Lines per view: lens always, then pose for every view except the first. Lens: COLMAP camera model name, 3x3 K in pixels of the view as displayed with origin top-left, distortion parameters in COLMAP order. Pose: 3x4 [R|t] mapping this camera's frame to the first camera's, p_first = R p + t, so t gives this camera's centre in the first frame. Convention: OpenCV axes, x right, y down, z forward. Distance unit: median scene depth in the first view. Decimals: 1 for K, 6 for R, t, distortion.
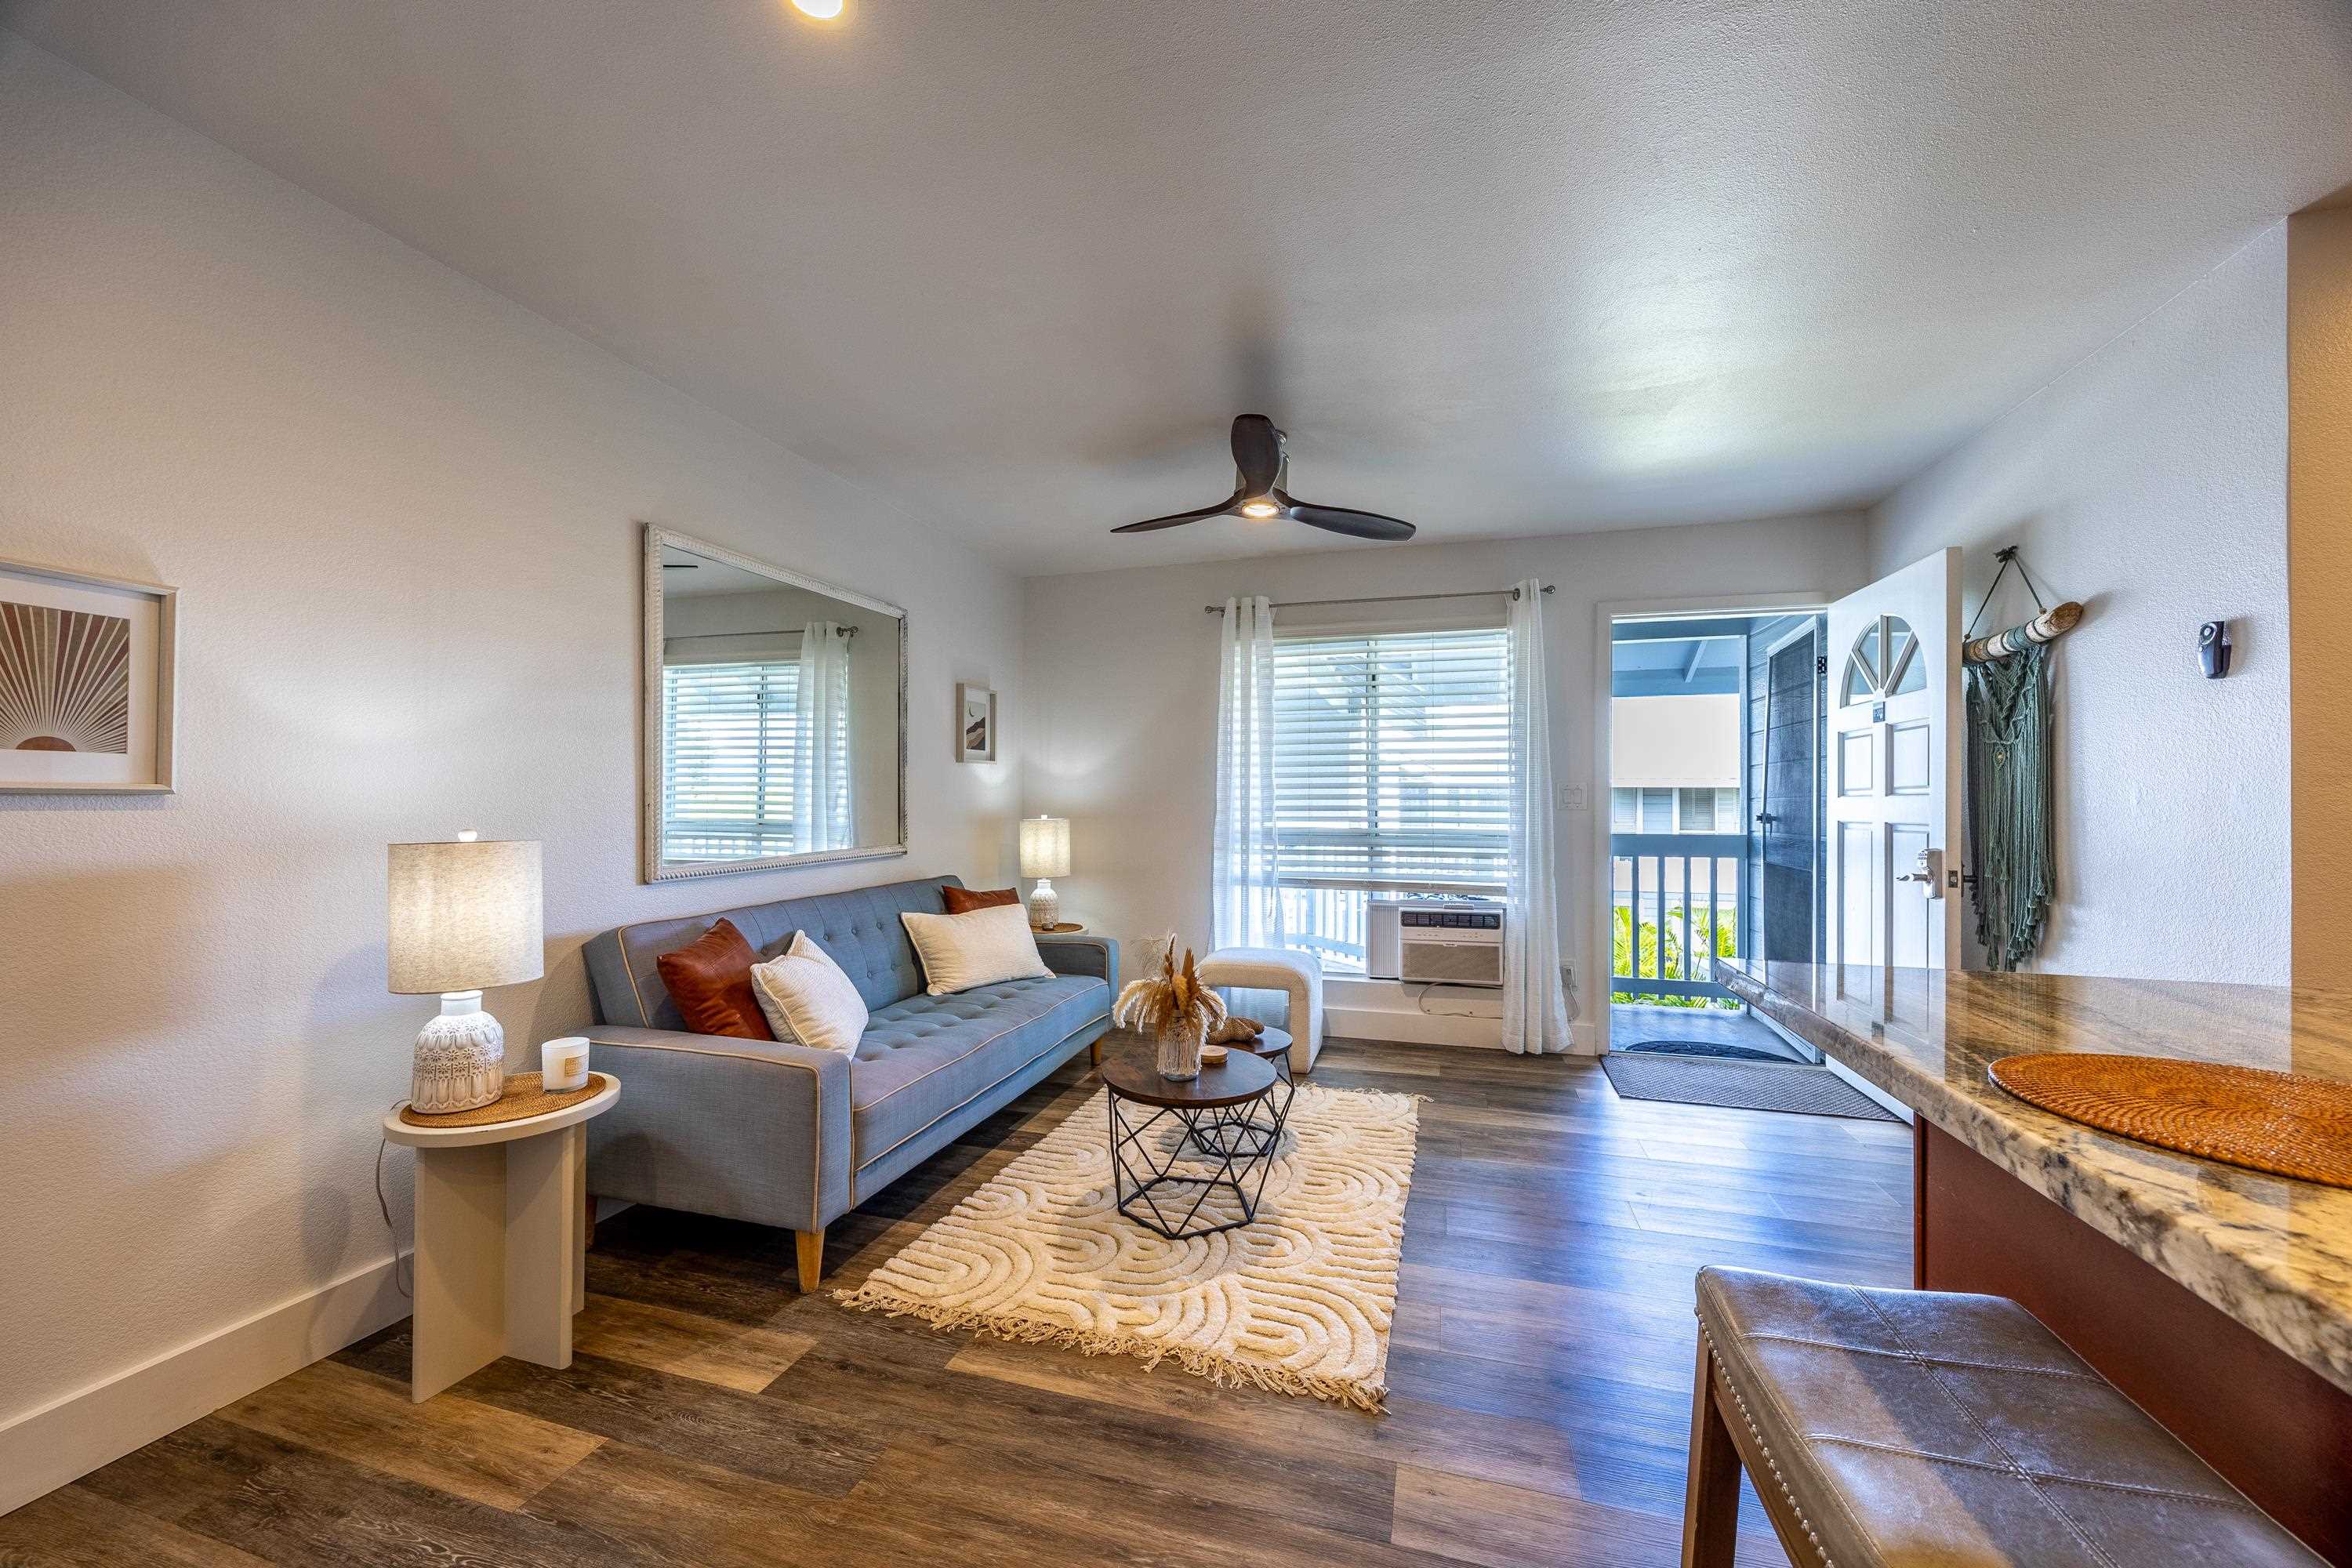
lens RADIAL K [[872.4, 0, 1172.0], [0, 872.4, 795.0], [0, 0, 1]] dist [0.000405, 0.000001]
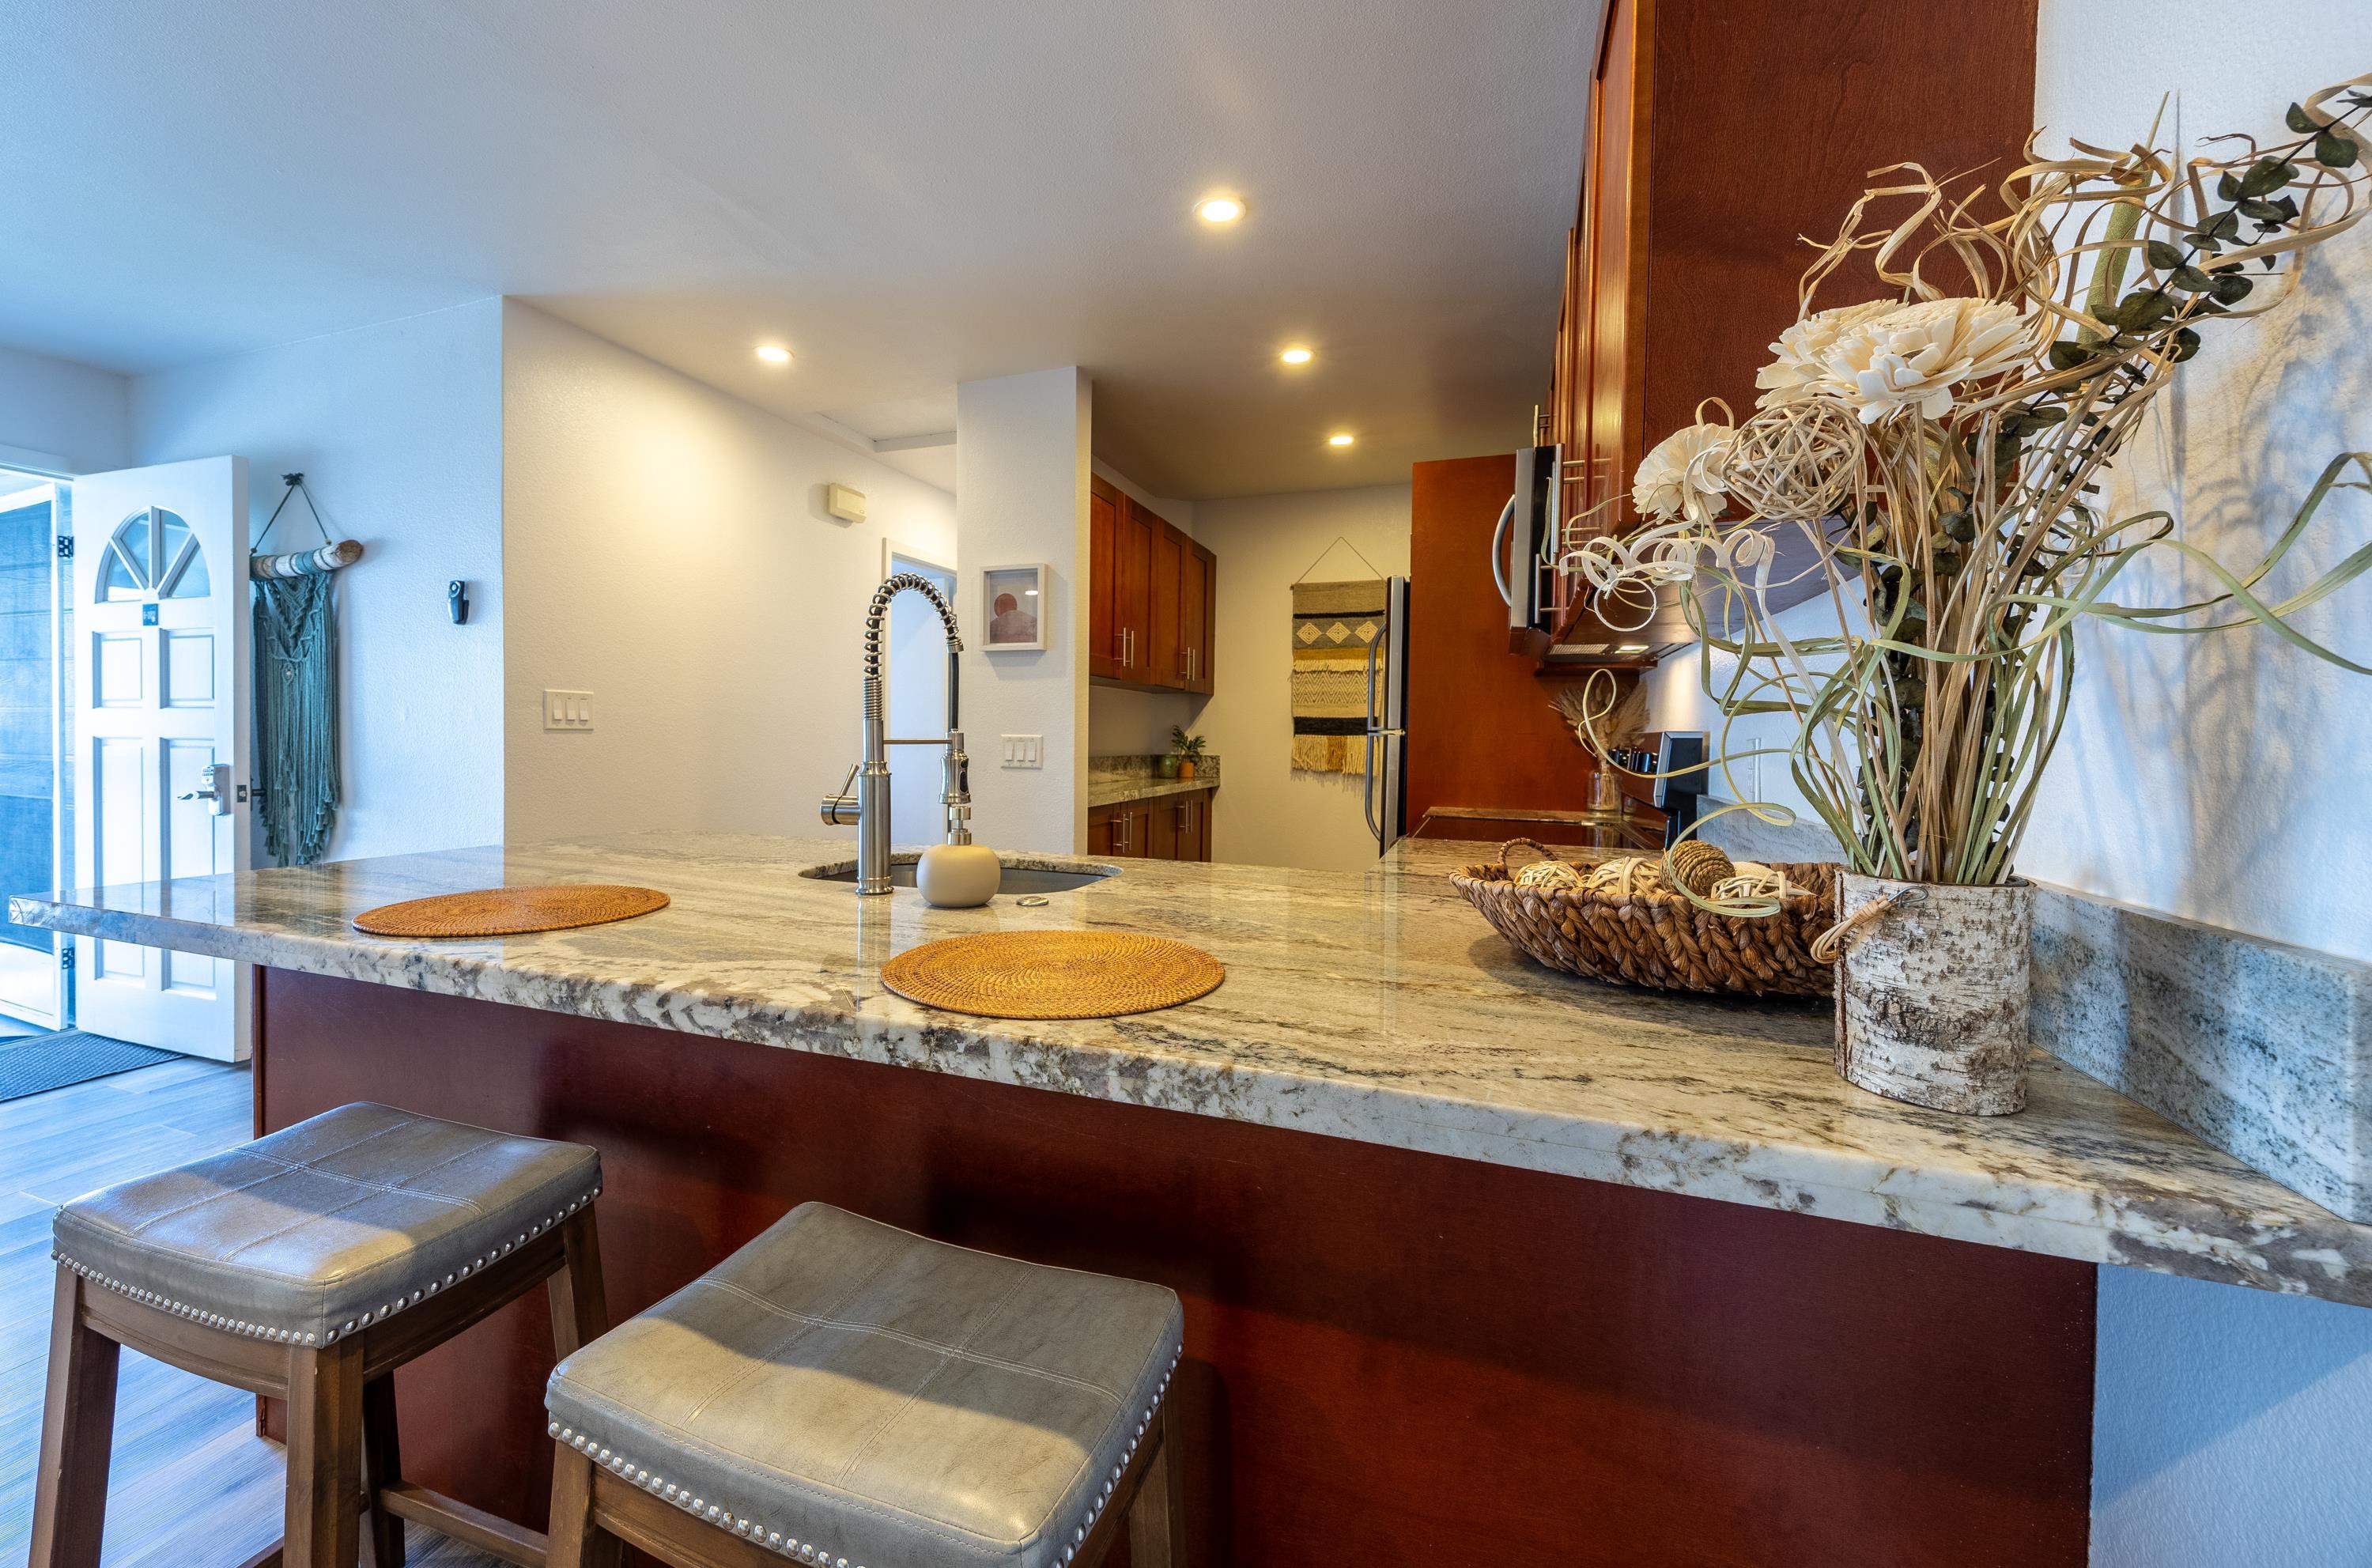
lens RADIAL K [[941.9, 0, 1178.2], [0, 941.9, 754.5], [0, 0, 1]] dist [0.000048, 0.000009]
pose [[0.024727, -0.027496, 0.999316, -0.154578], [-0.021070, 0.999385, 0.028019, -0.000699], [-0.999472, -0.021748, 0.024132, -0.093256]]
